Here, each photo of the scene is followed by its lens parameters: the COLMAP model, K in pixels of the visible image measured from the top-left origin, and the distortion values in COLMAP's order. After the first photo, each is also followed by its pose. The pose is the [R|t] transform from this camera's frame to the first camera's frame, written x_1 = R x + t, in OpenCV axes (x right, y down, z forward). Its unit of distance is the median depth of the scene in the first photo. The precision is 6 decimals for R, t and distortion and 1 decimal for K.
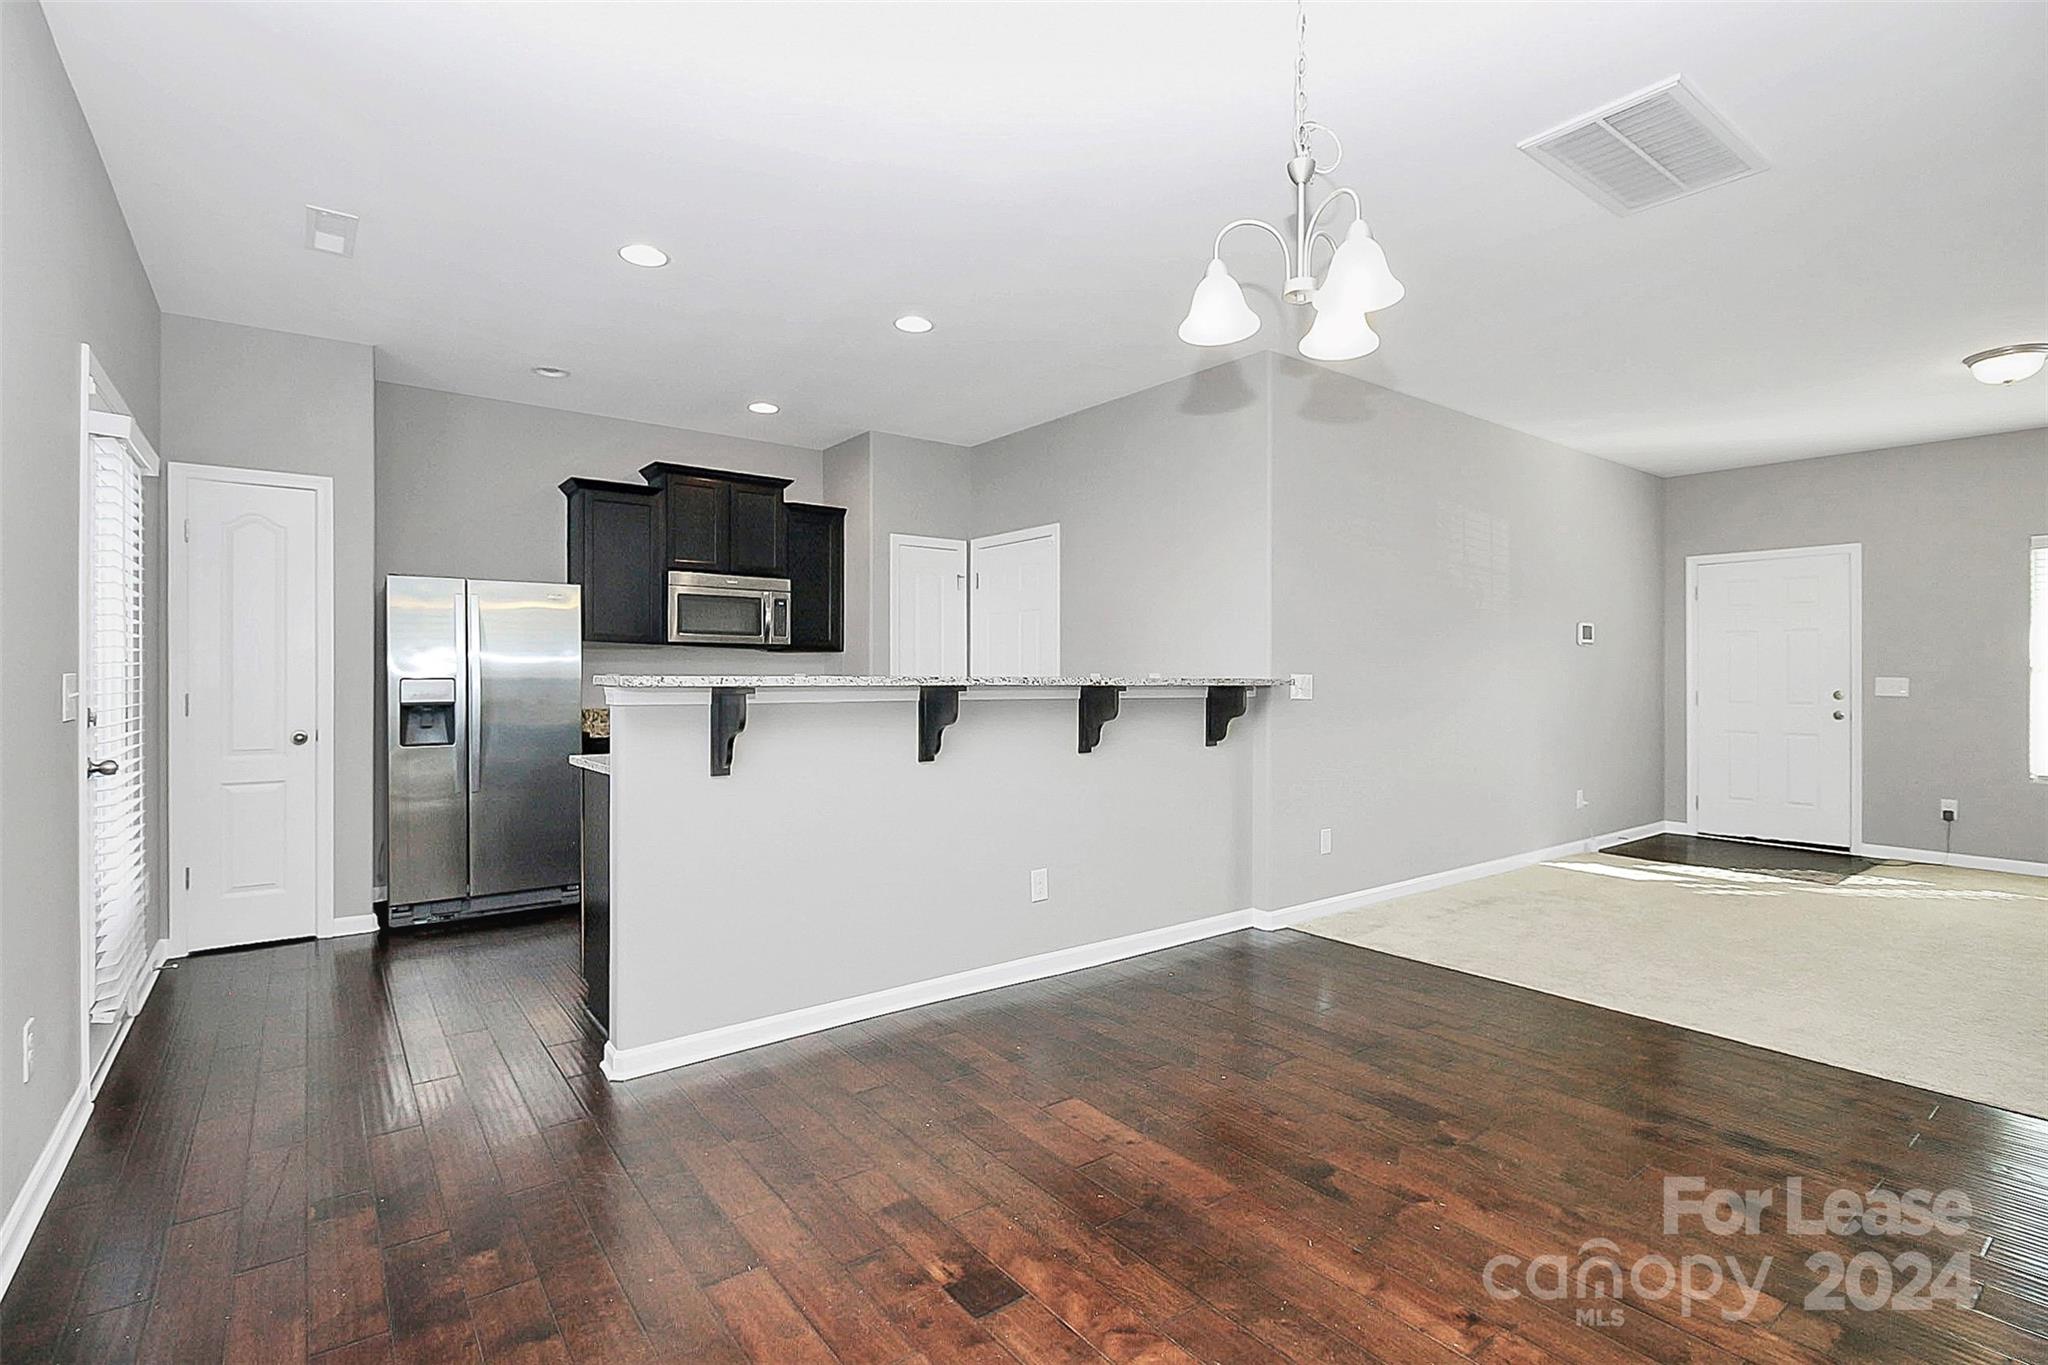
lens RADIAL K [[945.4, 0, 1038.7], [0, 945.4, 665.0], [0, 0, 1]] dist [-0.001152, -0.015239]
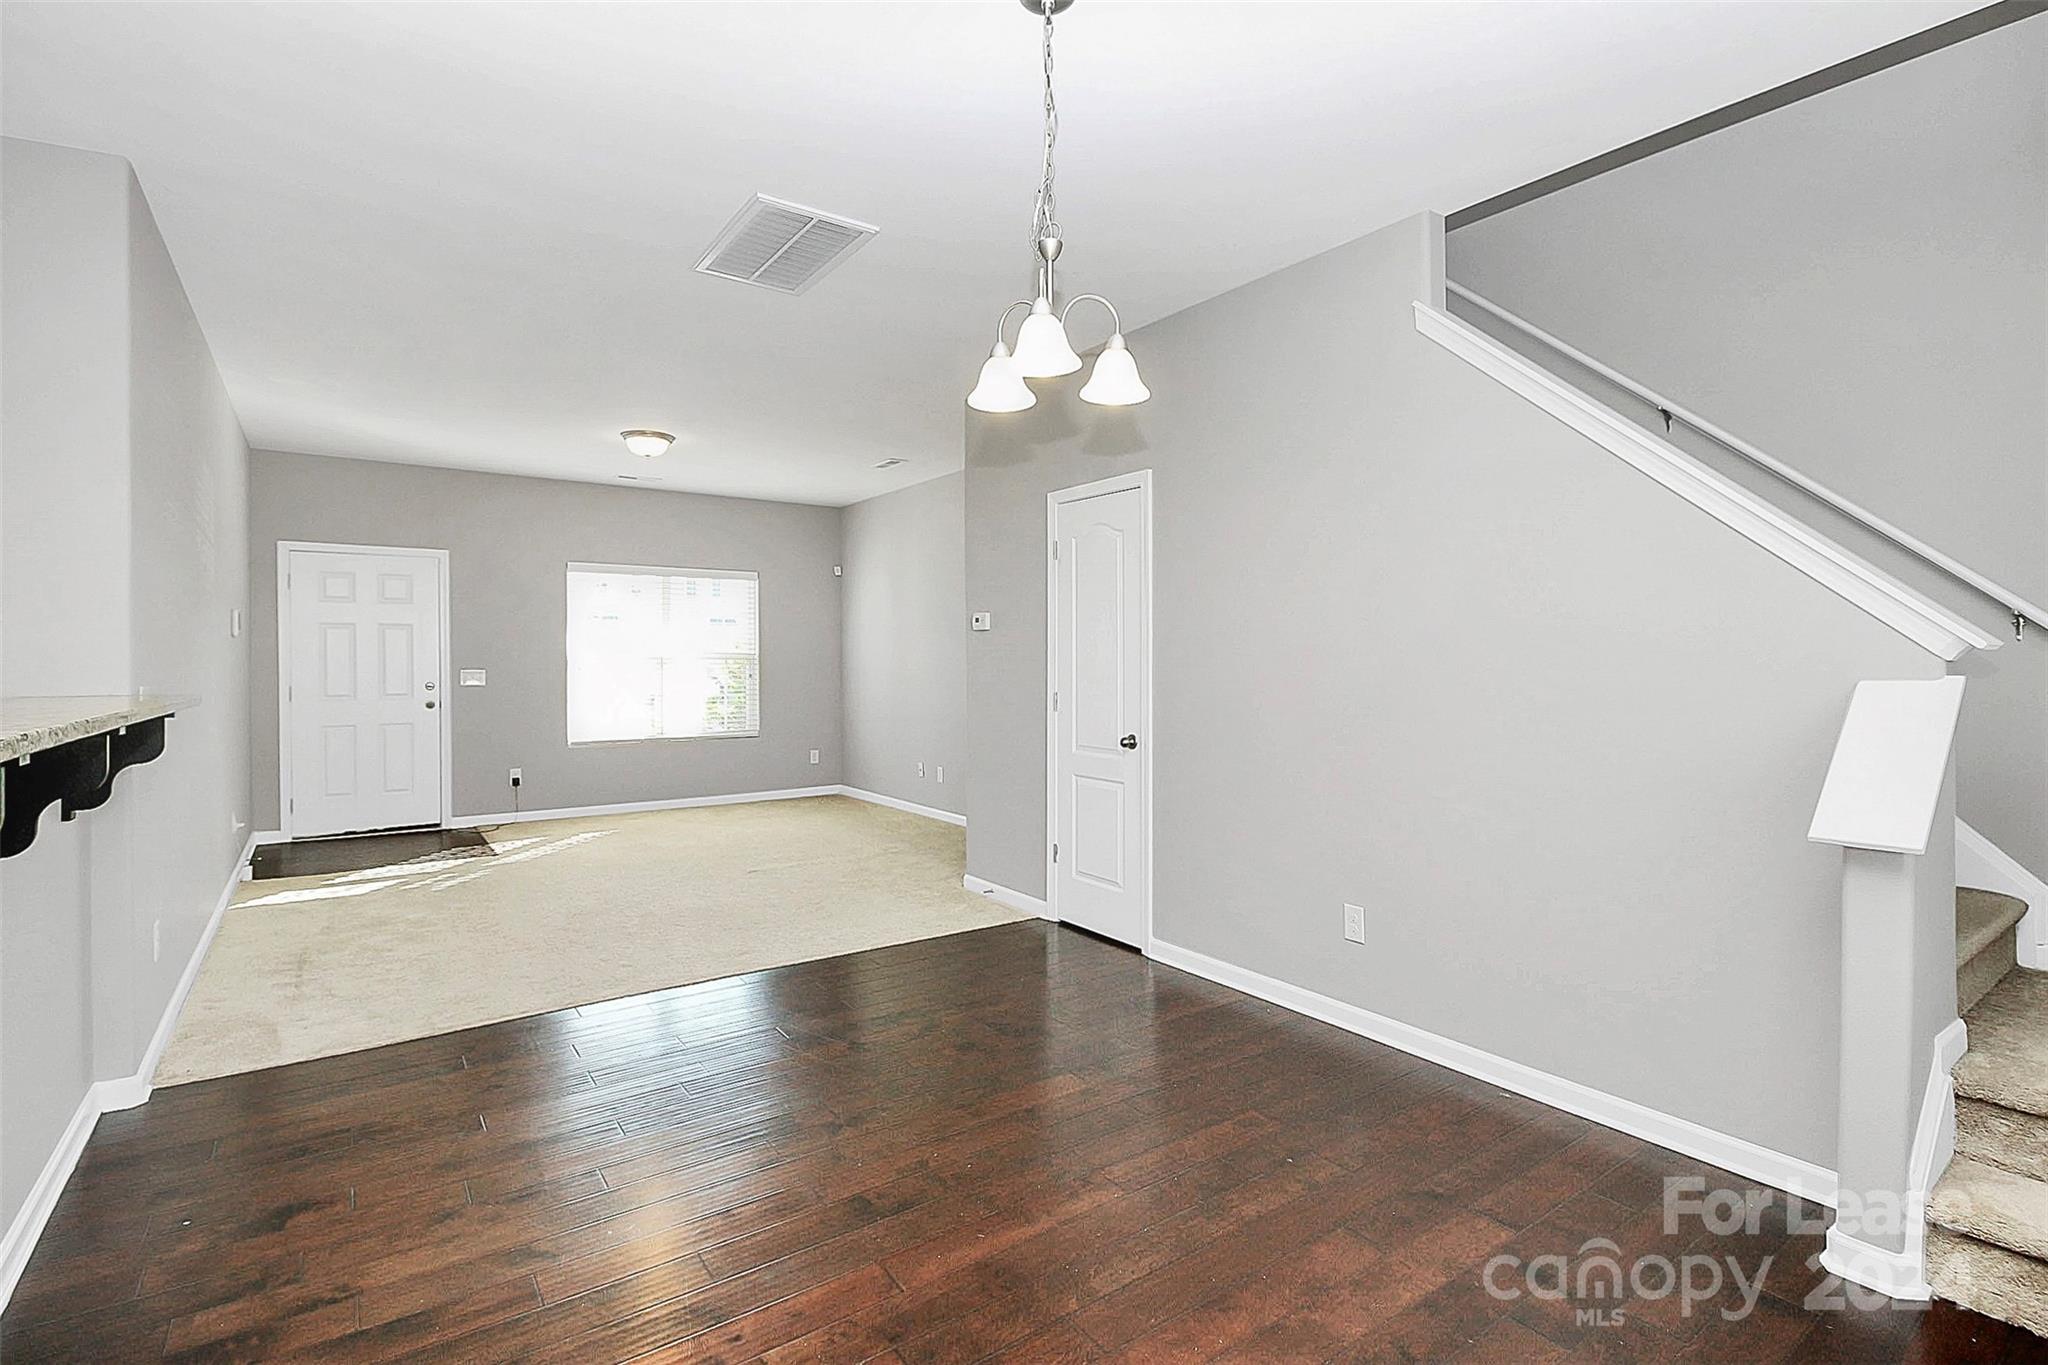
lens RADIAL K [[939.4, 0, 1026.4], [0, 939.4, 669.9], [0, 0, 1]] dist [0.002872, -0.016592]
pose [[0.027522, -0.016561, 0.999484, -0.256617], [-0.007343, 0.999832, 0.016769, -0.012903], [-0.999594, -0.007800, 0.027396, 0.302044]]
